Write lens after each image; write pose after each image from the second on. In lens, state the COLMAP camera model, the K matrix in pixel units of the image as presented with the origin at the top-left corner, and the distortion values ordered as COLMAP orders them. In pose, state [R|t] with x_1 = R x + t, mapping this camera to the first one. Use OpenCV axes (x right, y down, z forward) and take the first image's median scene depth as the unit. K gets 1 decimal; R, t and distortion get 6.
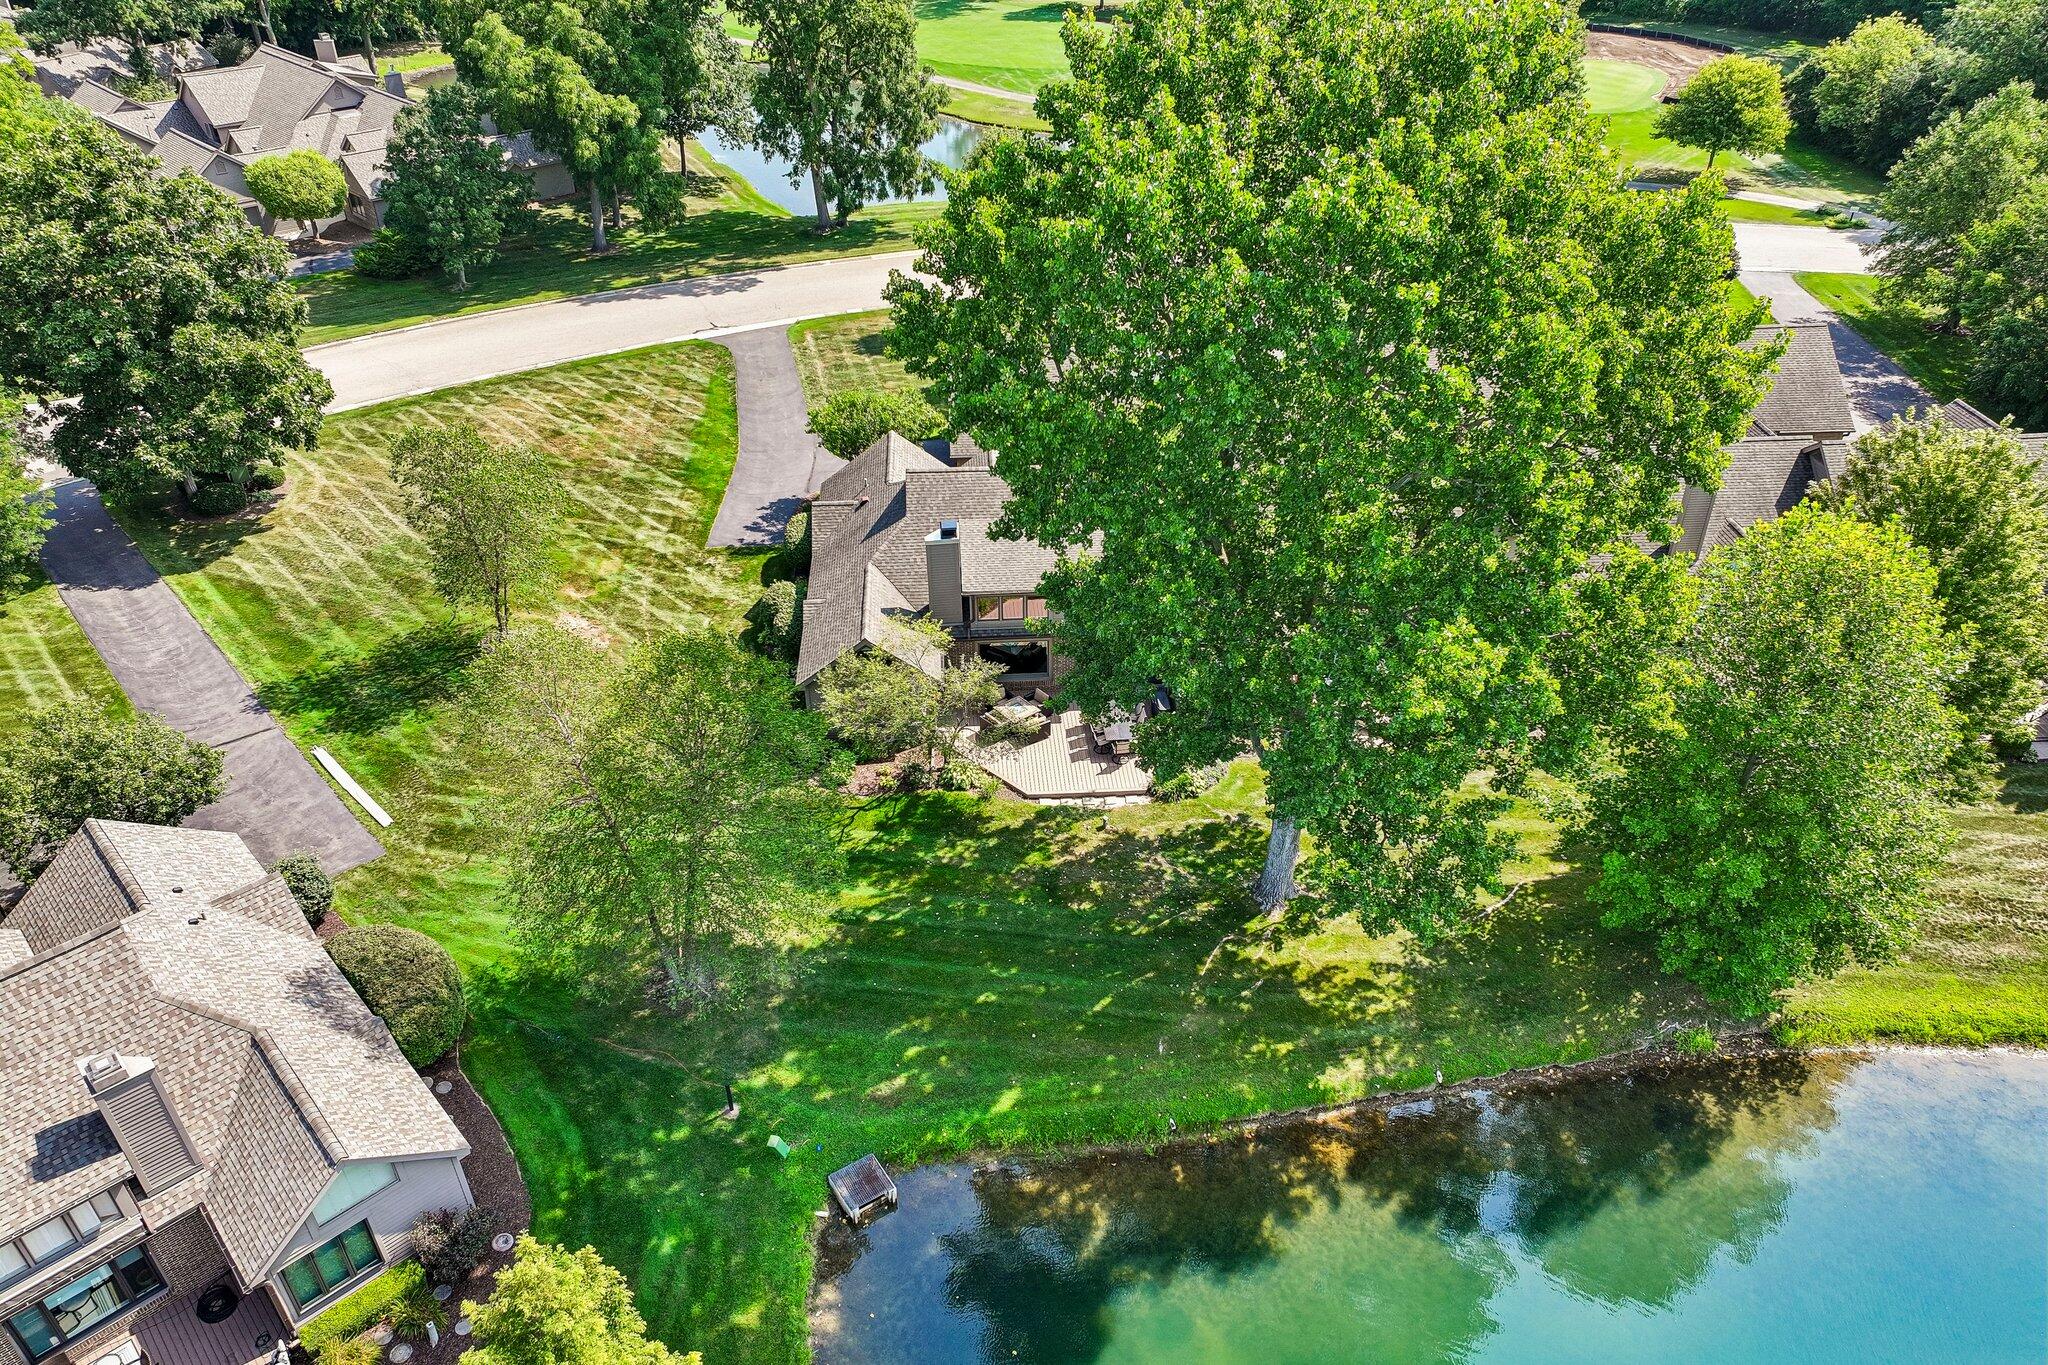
lens RADIAL K [[1450.1, 0, 1024.0], [0, 1450.1, 682.5], [0, 0, 1]] dist [0.004806, 0.003977]
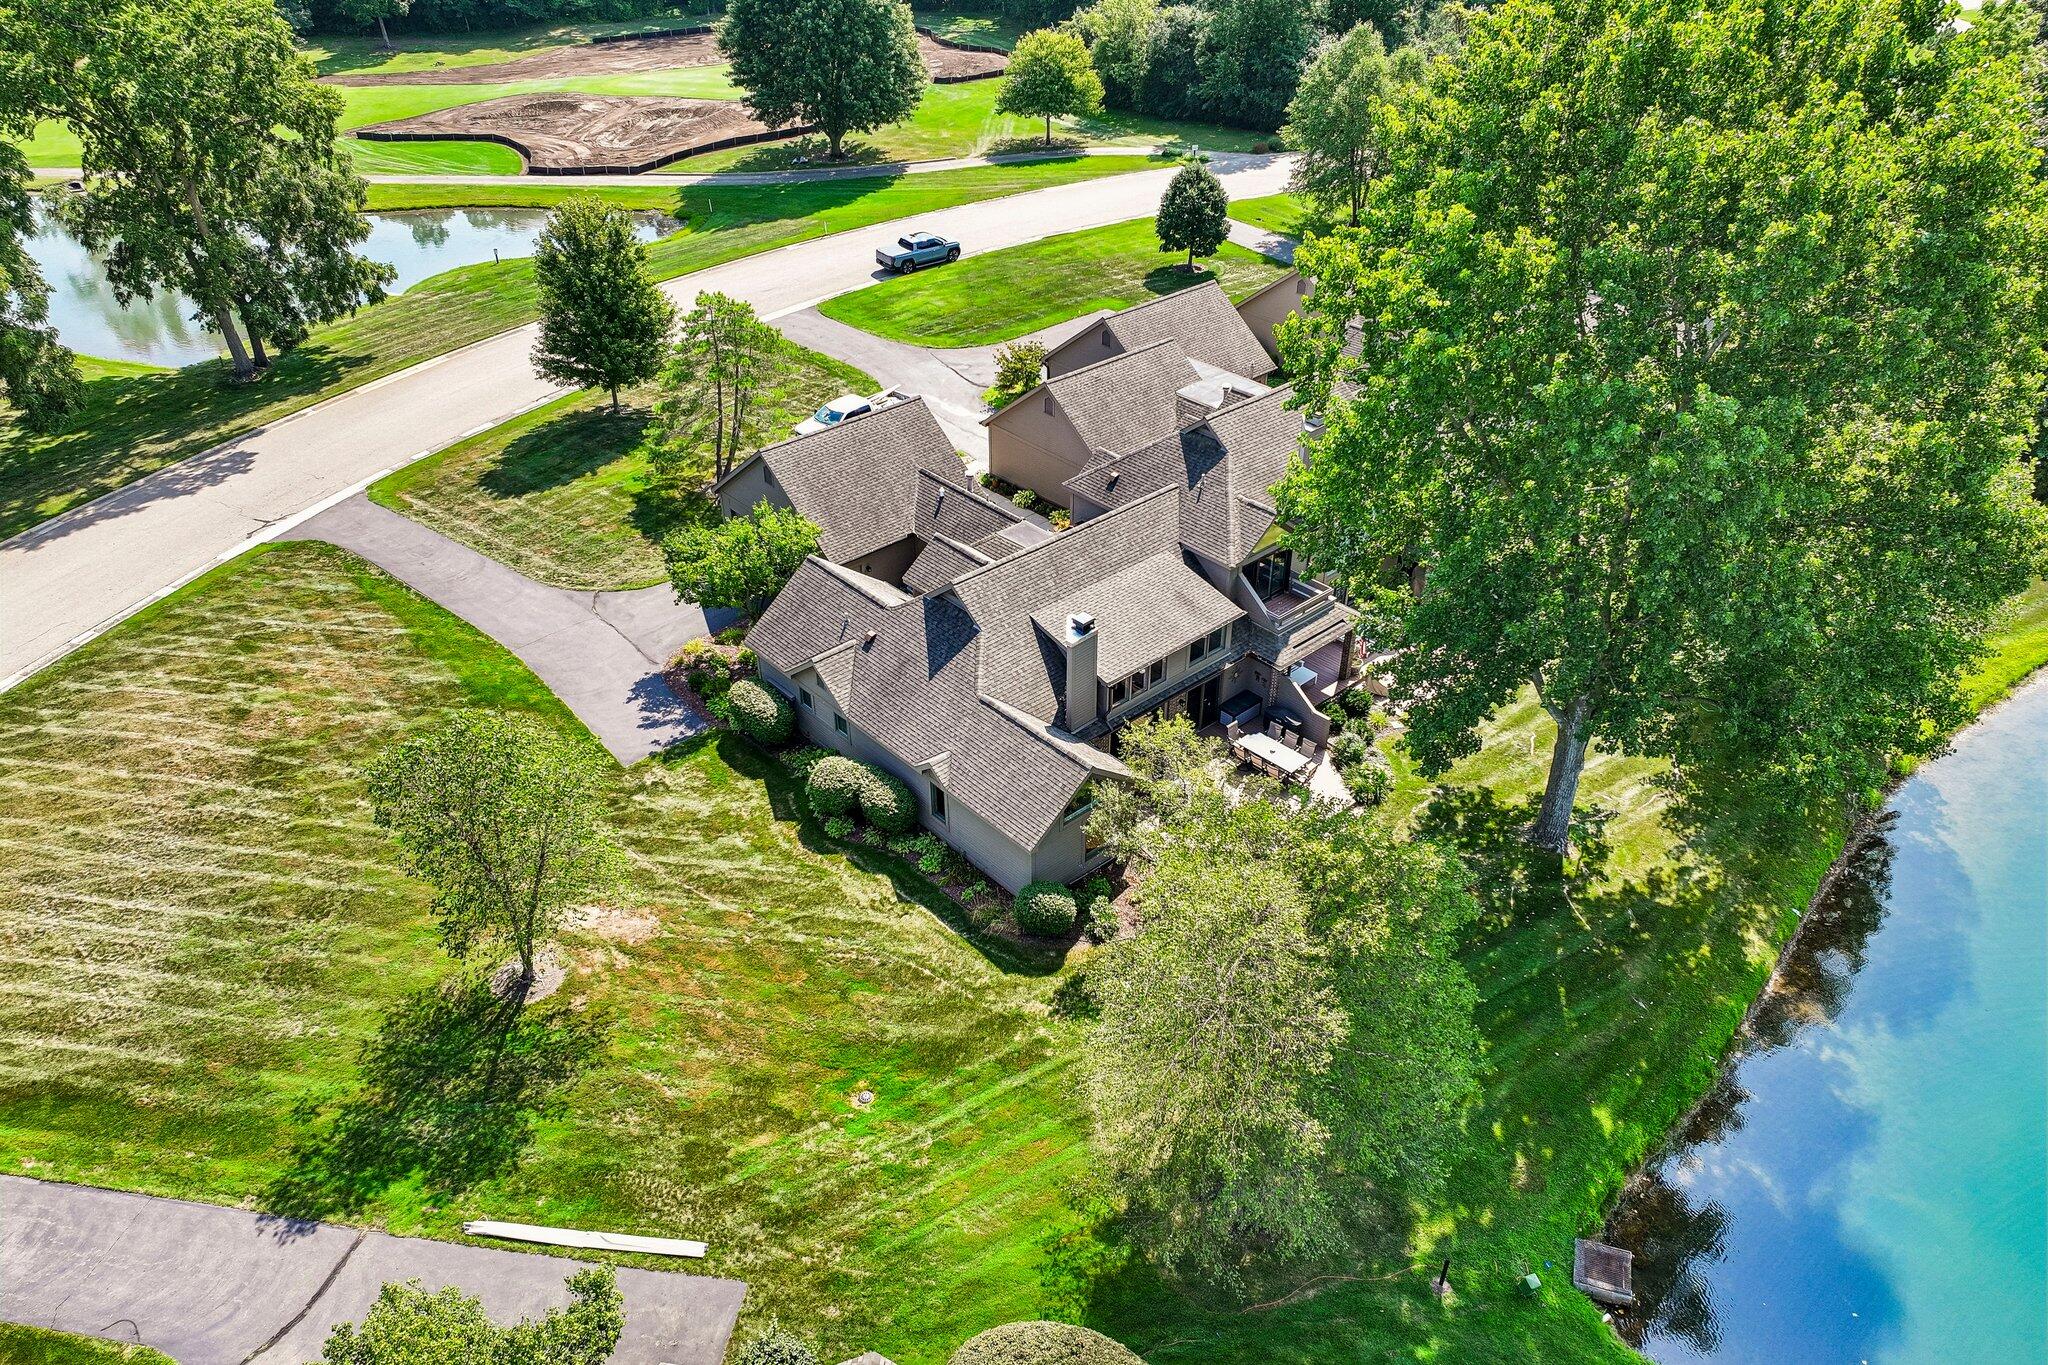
lens RADIAL K [[1450.1, 0, 1024.0], [0, 1450.1, 682.5], [0, 0, 1]] dist [0.004806, 0.003977]
pose [[0.781020, -0.348180, 0.518439, -0.438844], [0.350605, 0.931448, 0.097373, -0.134849], [-0.516802, 0.105717, 0.849553, 0.201518]]
